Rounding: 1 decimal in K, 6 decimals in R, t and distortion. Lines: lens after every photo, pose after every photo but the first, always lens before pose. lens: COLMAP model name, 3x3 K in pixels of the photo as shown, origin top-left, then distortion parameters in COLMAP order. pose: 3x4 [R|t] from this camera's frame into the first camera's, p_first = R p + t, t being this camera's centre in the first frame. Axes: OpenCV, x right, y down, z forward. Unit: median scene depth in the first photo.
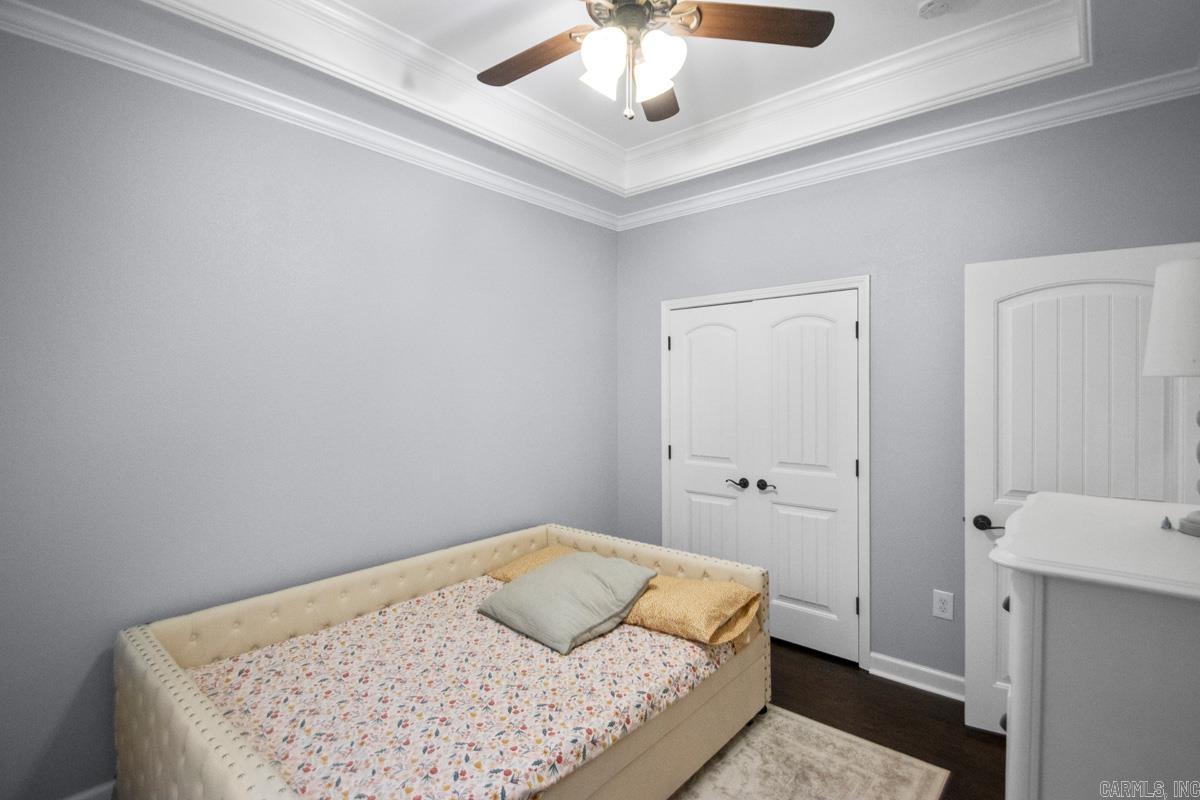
lens RADIAL K [[566.2, 0, 600.1], [0, 566.2, 400.0], [0, 0, 1]] dist [0.013417, -0.016958]
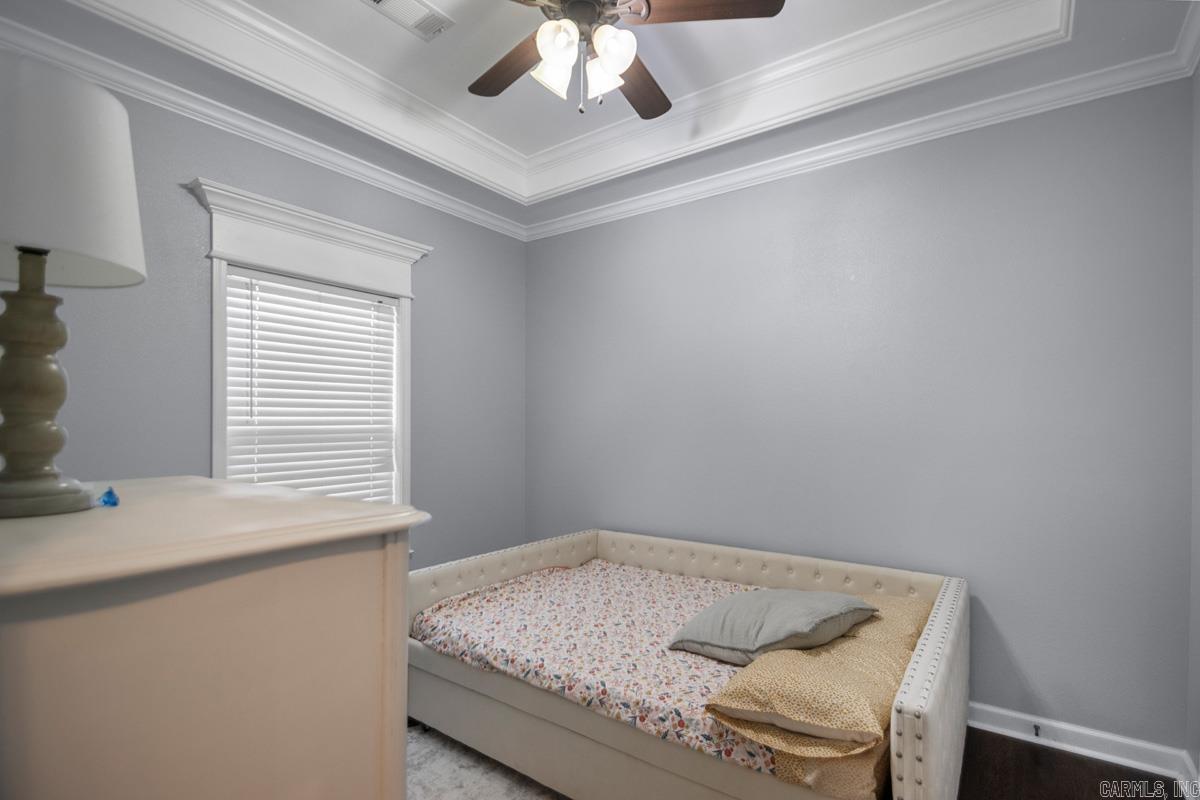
lens RADIAL K [[566.2, 0, 592.4], [0, 566.2, 409.4], [0, 0, 1]] dist [0.013417, -0.016958]
pose [[0.081476, -0.010246, -0.996623, 1.044229], [-0.013733, 0.999841, -0.011402, 0.048155], [0.996581, 0.014616, 0.081322, 0.879235]]
